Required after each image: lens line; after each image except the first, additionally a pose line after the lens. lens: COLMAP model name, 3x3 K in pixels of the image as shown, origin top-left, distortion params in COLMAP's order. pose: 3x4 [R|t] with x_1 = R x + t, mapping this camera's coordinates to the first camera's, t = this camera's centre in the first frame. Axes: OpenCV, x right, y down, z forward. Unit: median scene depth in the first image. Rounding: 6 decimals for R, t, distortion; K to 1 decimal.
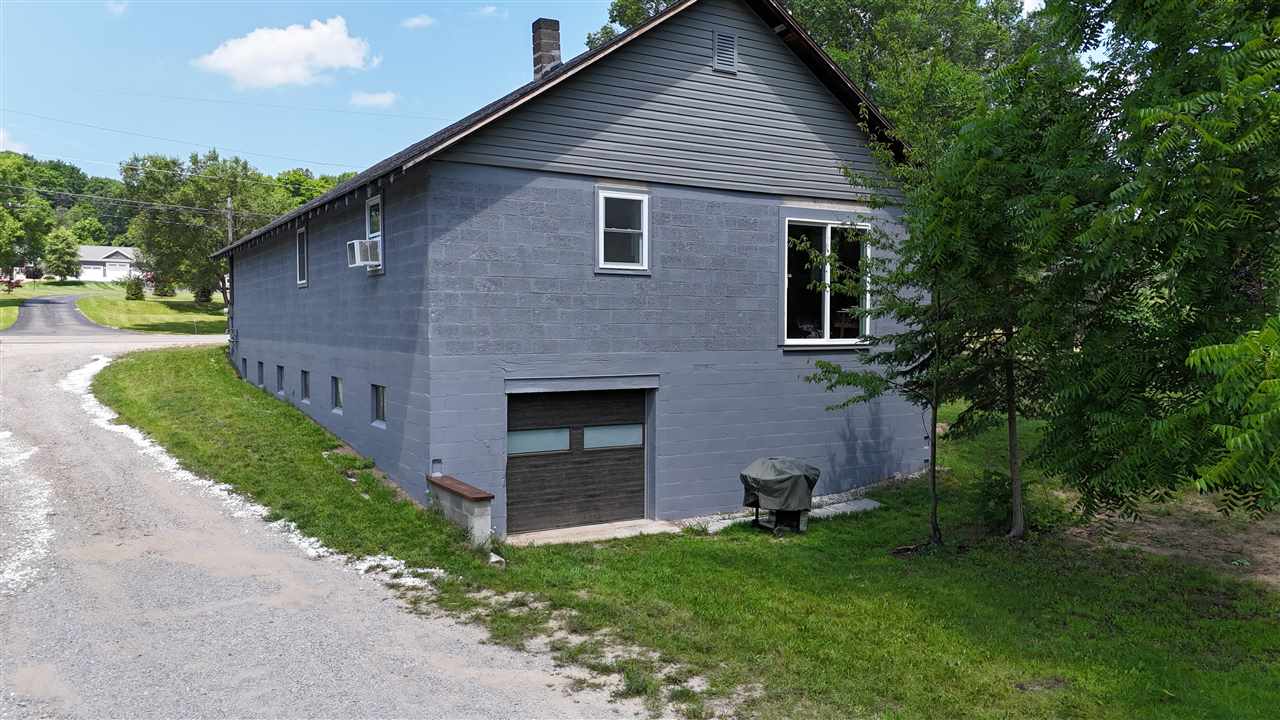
lens RADIAL K [[901.8, 0, 640.0], [0, 901.8, 360.0], [0, 0, 1]] dist [0.042776, -0.000227]
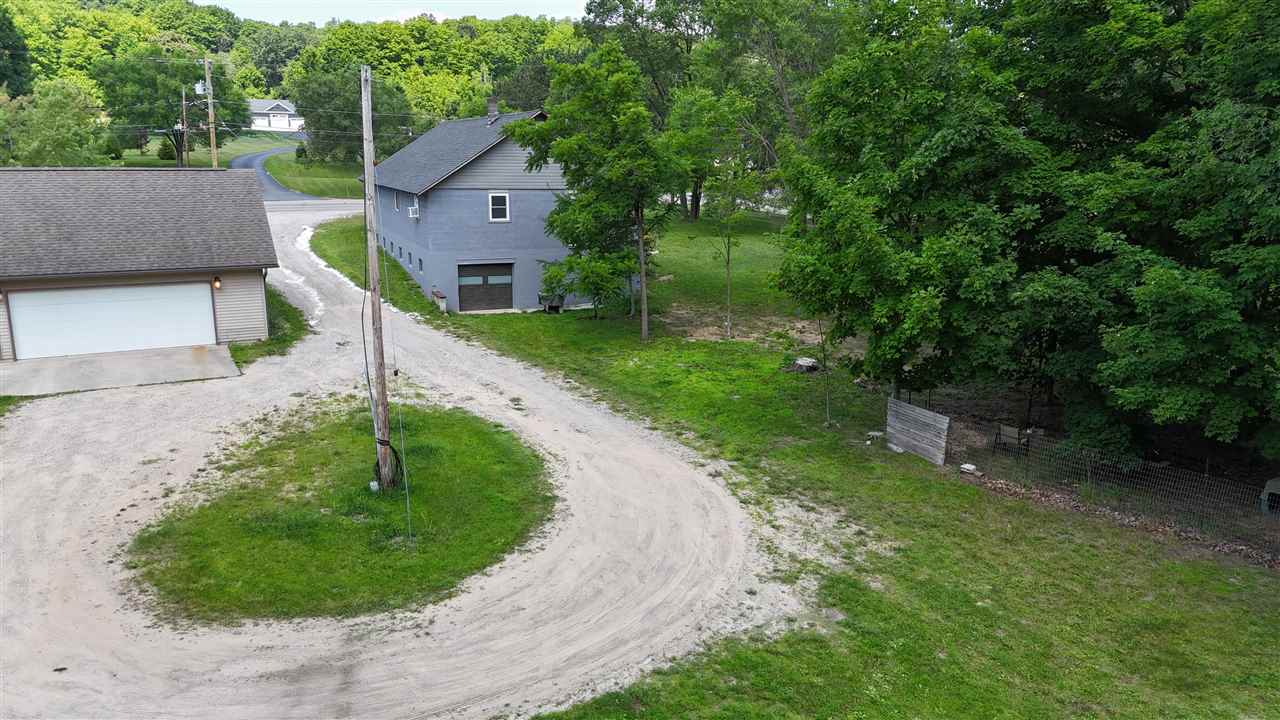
lens RADIAL K [[912.9, 0, 640.0], [0, 912.9, 360.0], [0, 0, 1]] dist [0.086846, 0.000355]
pose [[0.989245, 0.035581, -0.141878, 0.825520], [-0.009013, 0.982947, 0.183666, -0.199065], [0.145993, -0.180412, 0.972696, -1.786448]]
